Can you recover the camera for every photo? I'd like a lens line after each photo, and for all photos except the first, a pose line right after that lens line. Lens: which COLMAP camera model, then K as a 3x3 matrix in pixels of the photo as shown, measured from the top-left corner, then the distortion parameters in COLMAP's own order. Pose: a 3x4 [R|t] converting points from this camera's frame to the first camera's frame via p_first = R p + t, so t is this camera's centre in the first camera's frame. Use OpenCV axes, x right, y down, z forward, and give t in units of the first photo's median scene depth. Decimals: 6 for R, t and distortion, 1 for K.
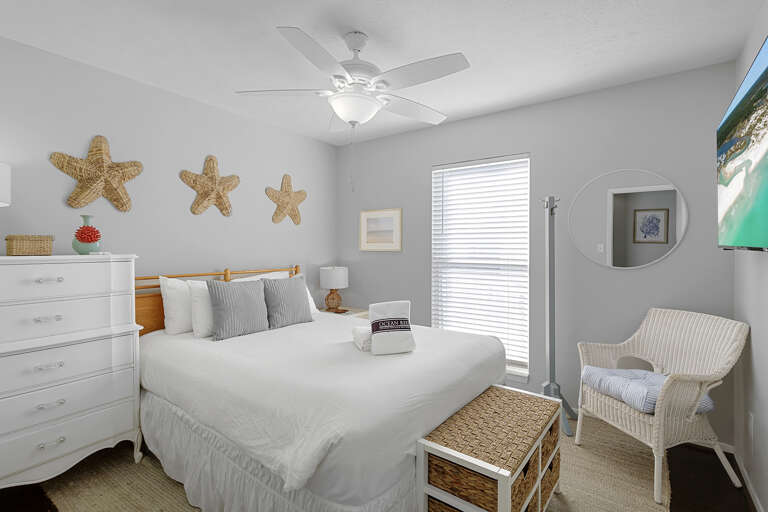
lens RADIAL K [[378.1, 0, 382.4], [0, 378.1, 247.7], [0, 0, 1]] dist [-0.000279, -0.000031]
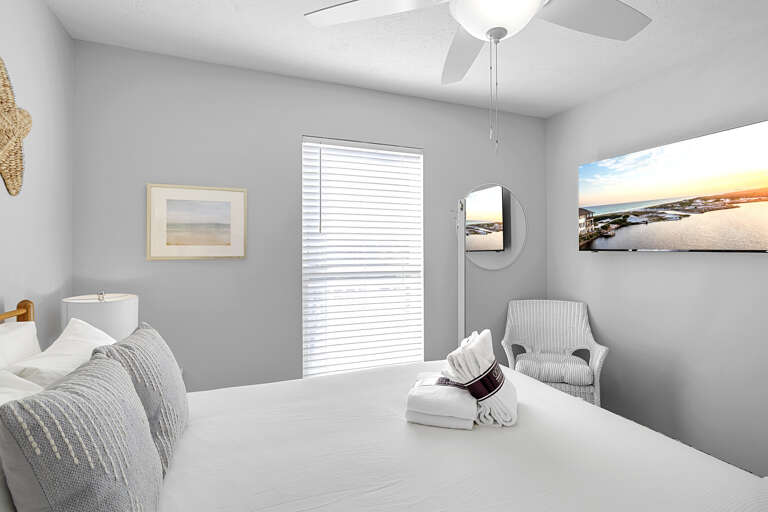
lens RADIAL K [[378.1, 0, 382.4], [0, 378.1, 247.7], [0, 0, 1]] dist [-0.000279, -0.000031]
pose [[0.521055, 0.006307, 0.853500, -0.385170], [0.009564, 0.999867, -0.013227, 0.001971], [-0.853469, 0.015054, 0.520926, 0.515985]]
